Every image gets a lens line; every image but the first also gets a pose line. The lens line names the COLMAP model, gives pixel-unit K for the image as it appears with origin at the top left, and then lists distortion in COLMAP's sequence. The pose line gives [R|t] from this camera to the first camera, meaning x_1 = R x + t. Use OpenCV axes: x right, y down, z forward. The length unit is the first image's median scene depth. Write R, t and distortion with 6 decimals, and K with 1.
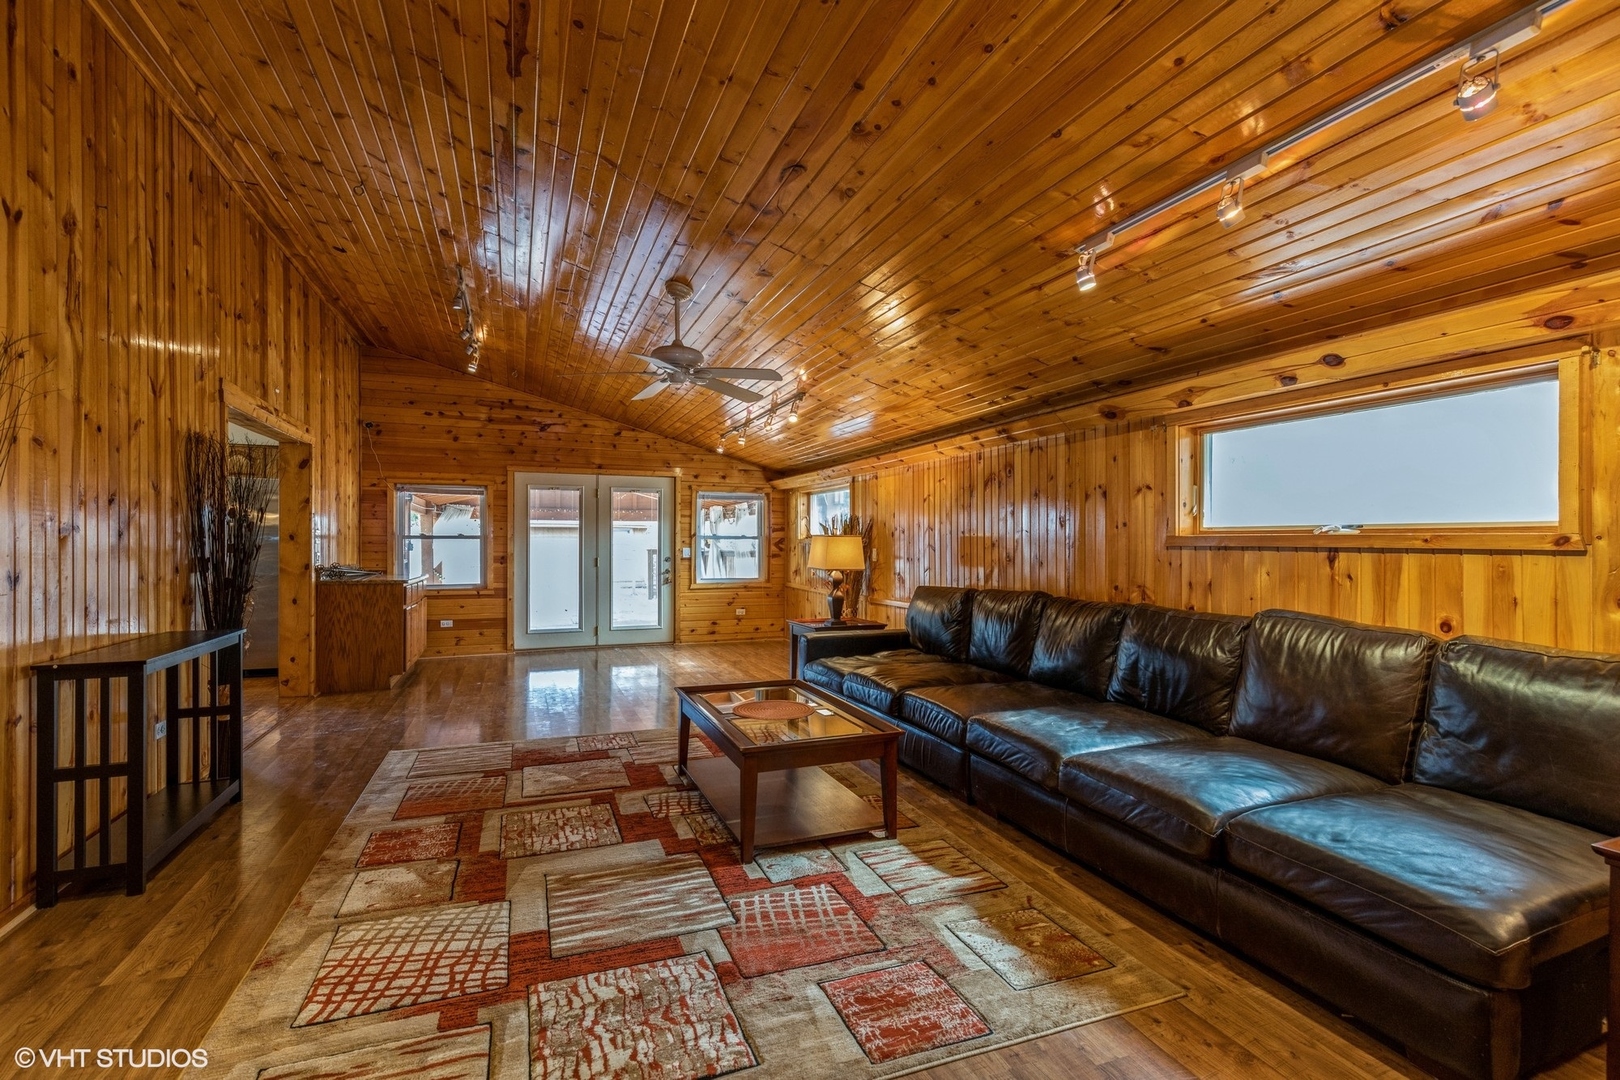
lens RADIAL K [[740.1, 0, 805.8], [0, 740.1, 550.2], [0, 0, 1]] dist [-0.001376, 0.000136]
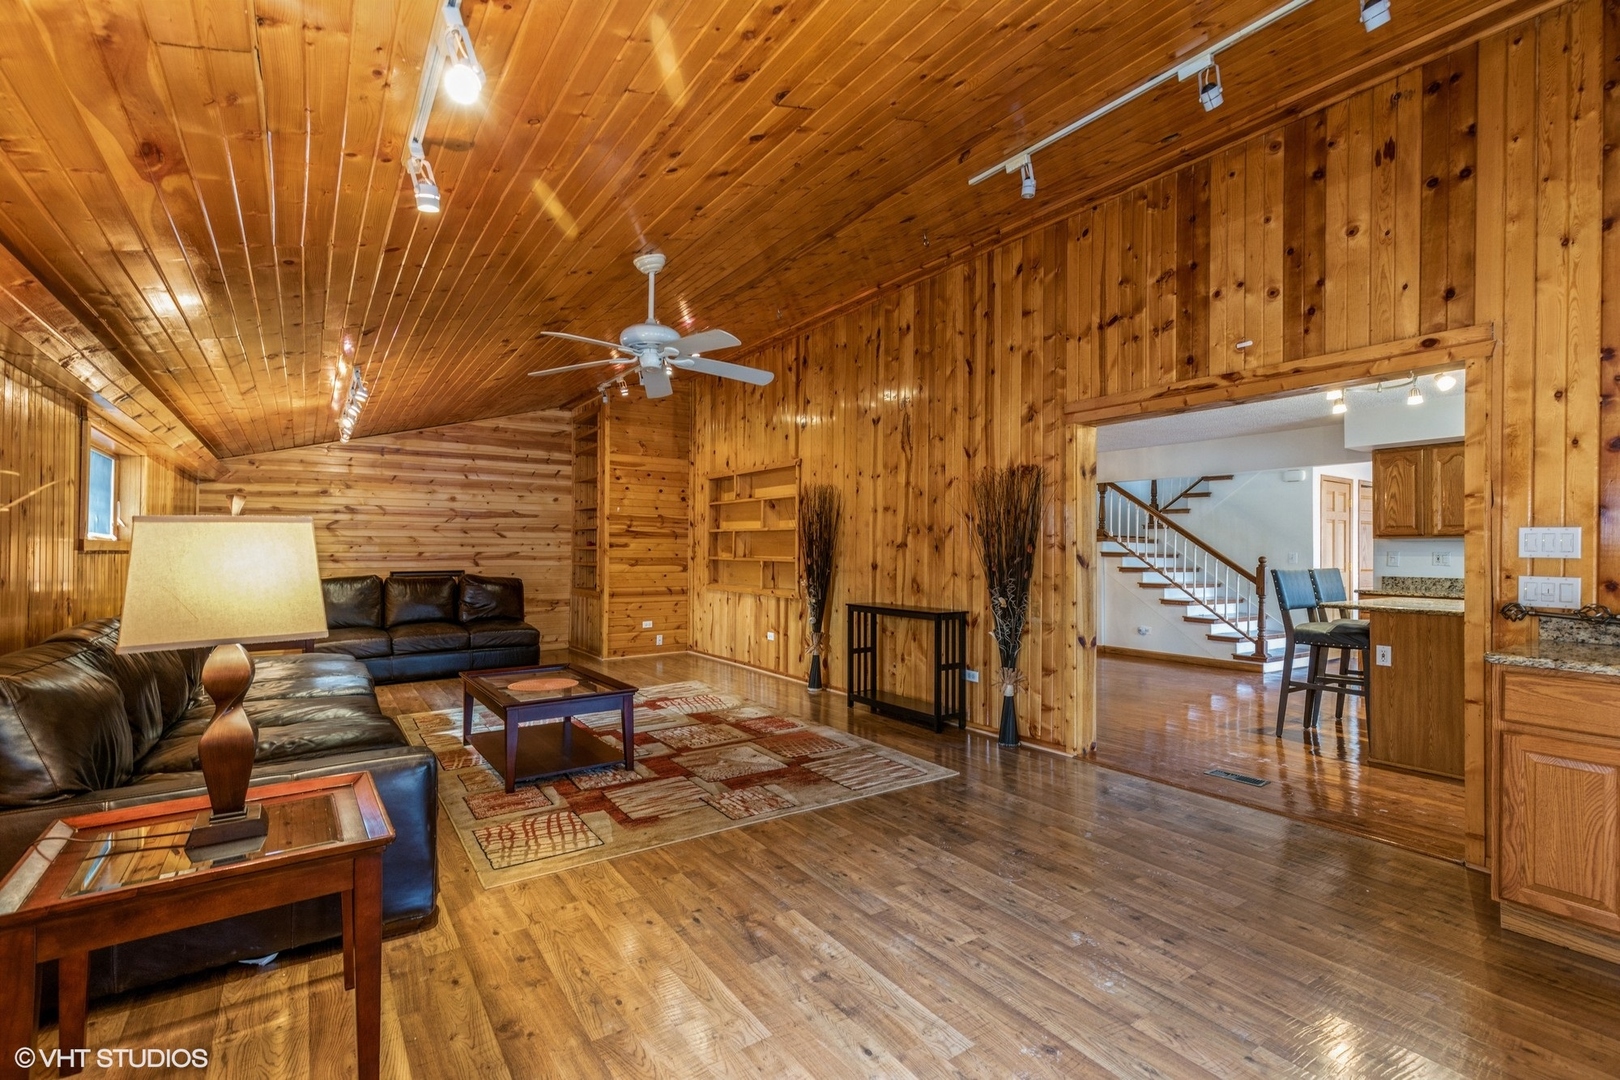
lens RADIAL K [[740.1, 0, 815.6], [0, 740.1, 551.4], [0, 0, 1]] dist [-0.001376, 0.000136]
pose [[-0.974767, -0.006904, -0.223118, -0.205361], [-0.006099, 0.999972, -0.004295, -0.004358], [0.223142, -0.002826, -0.974782, 2.261324]]
